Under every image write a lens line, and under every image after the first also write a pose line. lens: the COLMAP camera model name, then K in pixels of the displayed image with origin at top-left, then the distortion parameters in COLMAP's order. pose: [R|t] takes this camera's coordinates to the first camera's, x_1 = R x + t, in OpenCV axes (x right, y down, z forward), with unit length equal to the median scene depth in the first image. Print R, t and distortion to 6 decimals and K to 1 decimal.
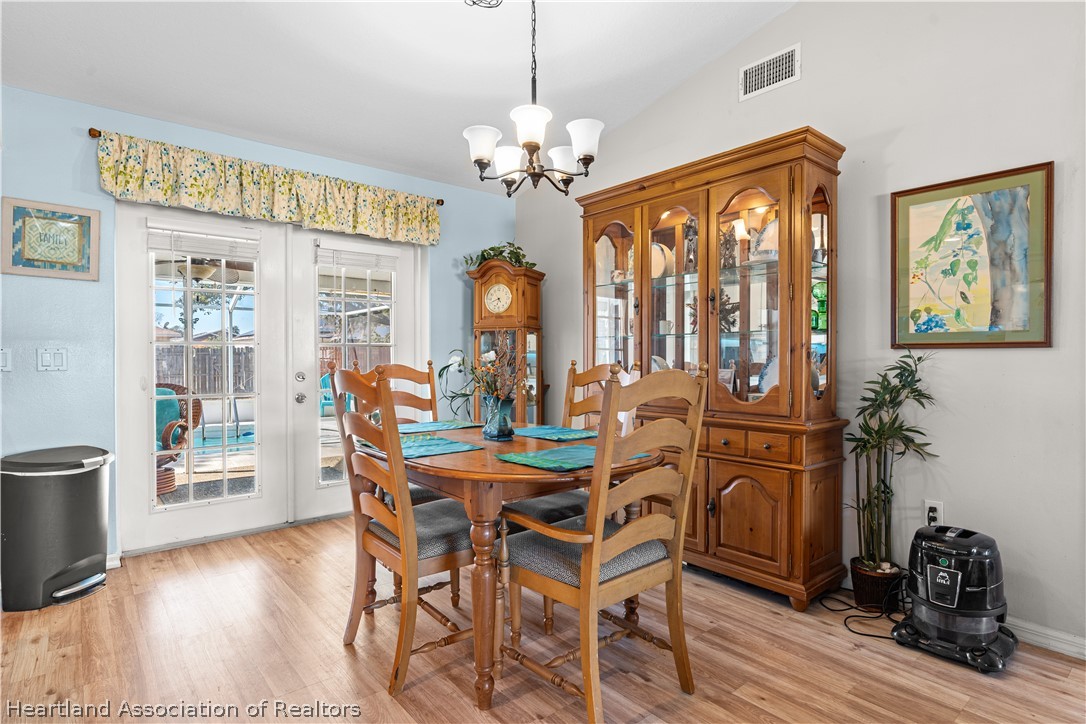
lens RADIAL K [[560.6, 0, 546.0], [0, 560.6, 363.6], [0, 0, 1]] dist [-0.001222, 0.000110]
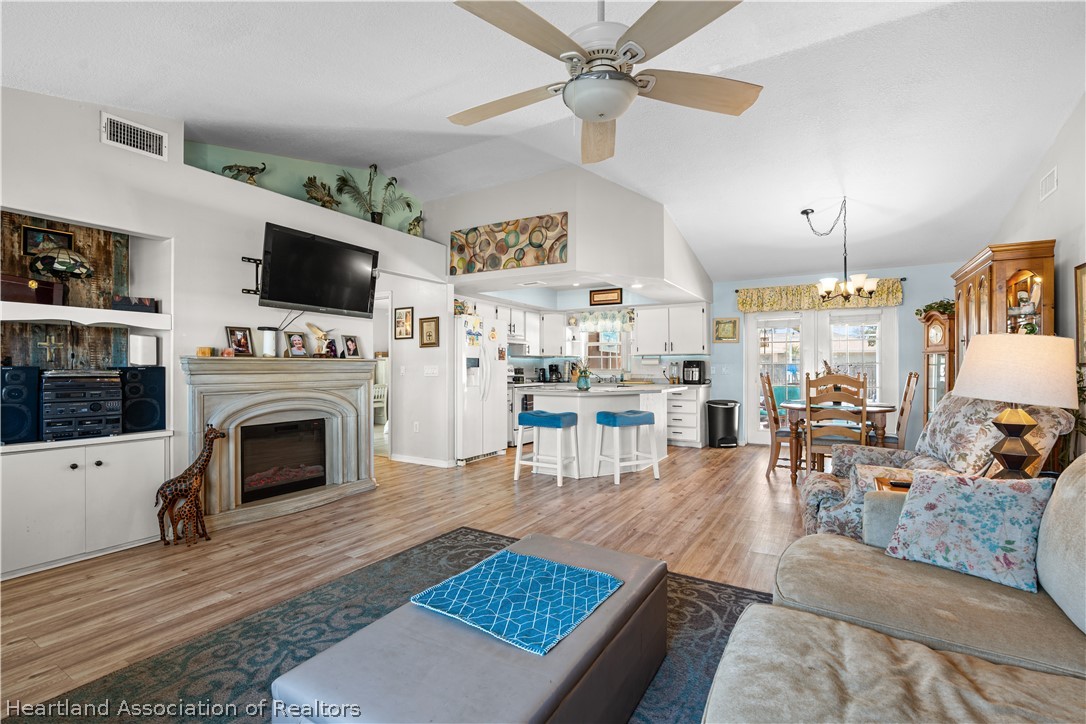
lens RADIAL K [[491.7, 0, 544.9], [0, 491.7, 360.1], [0, 0, 1]] dist [-0.004319, 0.001200]
pose [[0.325430, -0.013401, -0.945471, 1.304730], [-0.013804, 0.999726, -0.018922, 0.002284], [0.945465, 0.019209, 0.325156, -0.773106]]
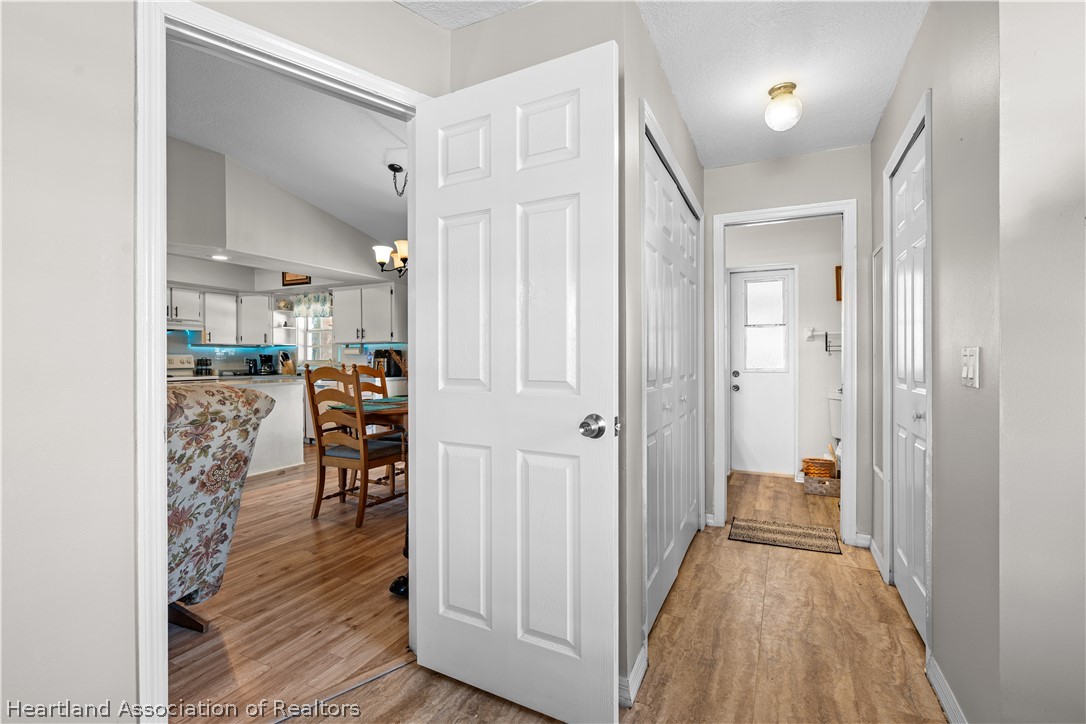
lens RADIAL K [[491.7, 0, 544.9], [0, 491.7, 360.1], [0, 0, 1]] dist [-0.004319, 0.001200]
pose [[0.411361, 0.003538, -0.911466, 1.463179], [-0.010352, 0.999946, -0.000791, -0.013415], [0.911414, 0.009761, 0.411375, 0.599625]]
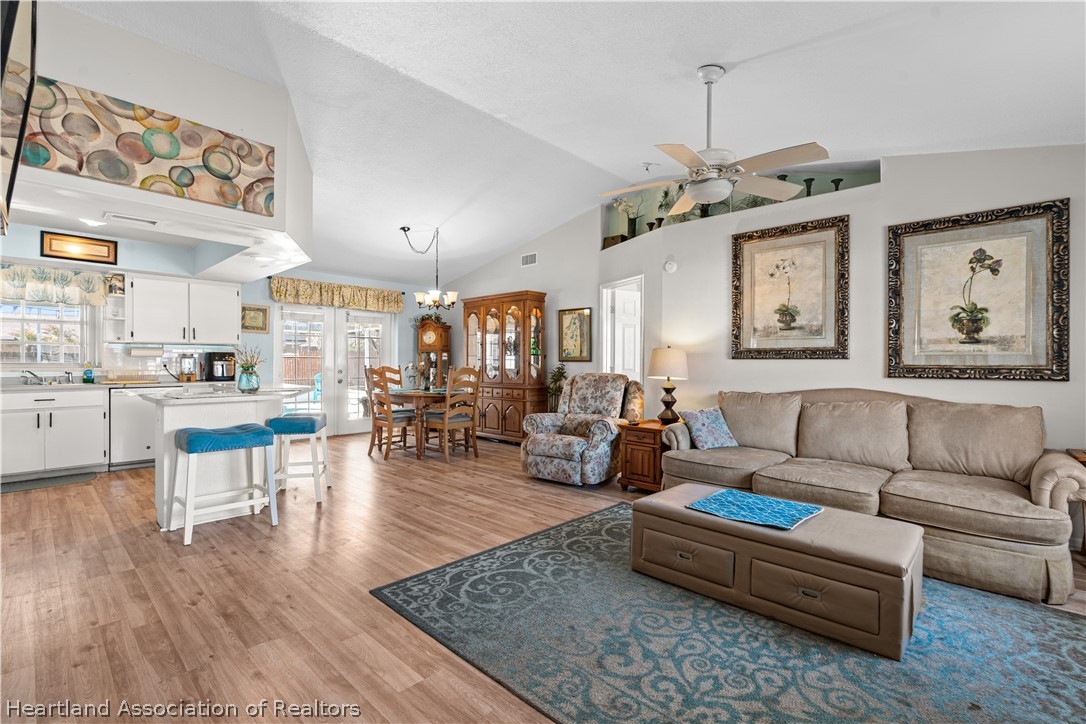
lens RADIAL K [[491.7, 0, 544.9], [0, 491.7, 360.1], [0, 0, 1]] dist [-0.004319, 0.001200]
pose [[0.993437, 0.005730, 0.114239, 0.220418], [-0.003808, 0.999848, -0.017042, 0.009760], [-0.114319, 0.016495, 0.993307, -1.484952]]
